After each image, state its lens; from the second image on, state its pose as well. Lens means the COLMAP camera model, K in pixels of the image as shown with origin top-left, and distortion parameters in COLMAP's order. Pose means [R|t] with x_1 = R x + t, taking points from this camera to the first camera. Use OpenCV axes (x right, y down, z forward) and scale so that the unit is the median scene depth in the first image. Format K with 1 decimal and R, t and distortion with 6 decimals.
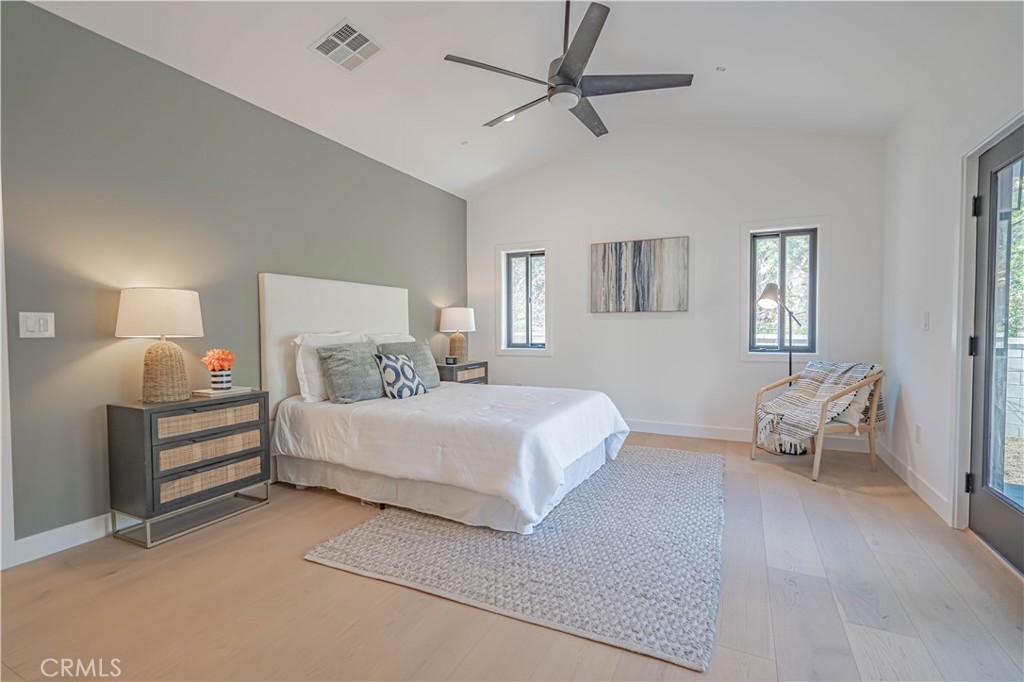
lens RADIAL K [[467.9, 0, 519.0], [0, 467.9, 341.6], [0, 0, 1]] dist [-0.000528, 0.000166]
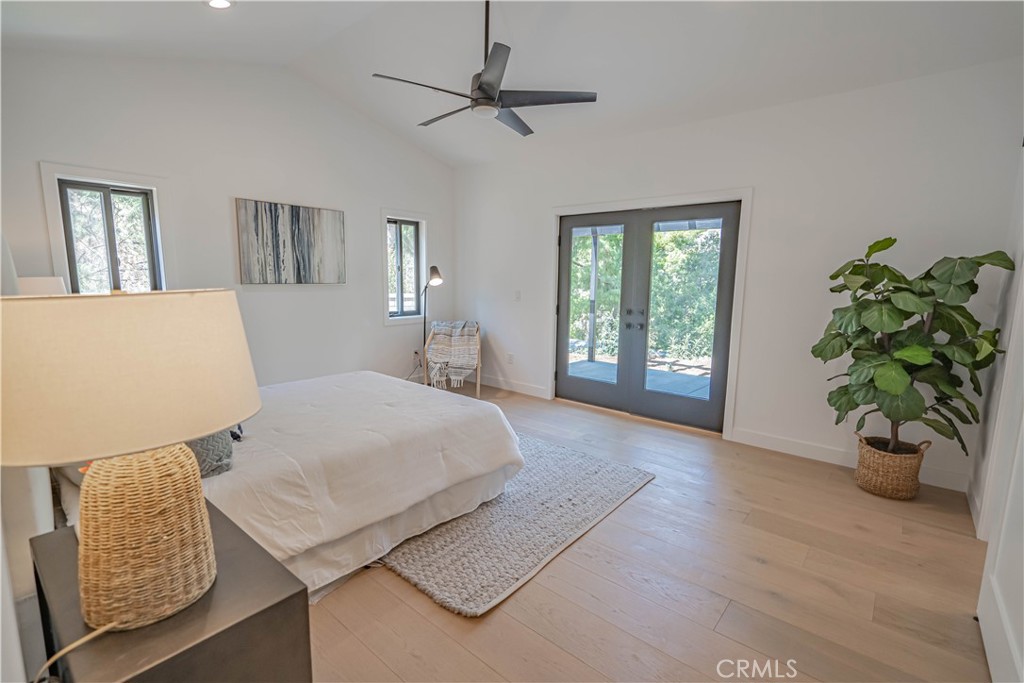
lens RADIAL K [[467.9, 0, 519.0], [0, 467.9, 342.1], [0, 0, 1]] dist [-0.000528, 0.000166]
pose [[0.237620, -0.129046, 0.962748, -0.556493], [0.016171, 0.991524, 0.128912, -0.061494], [-0.971223, -0.015064, 0.237693, 0.351242]]
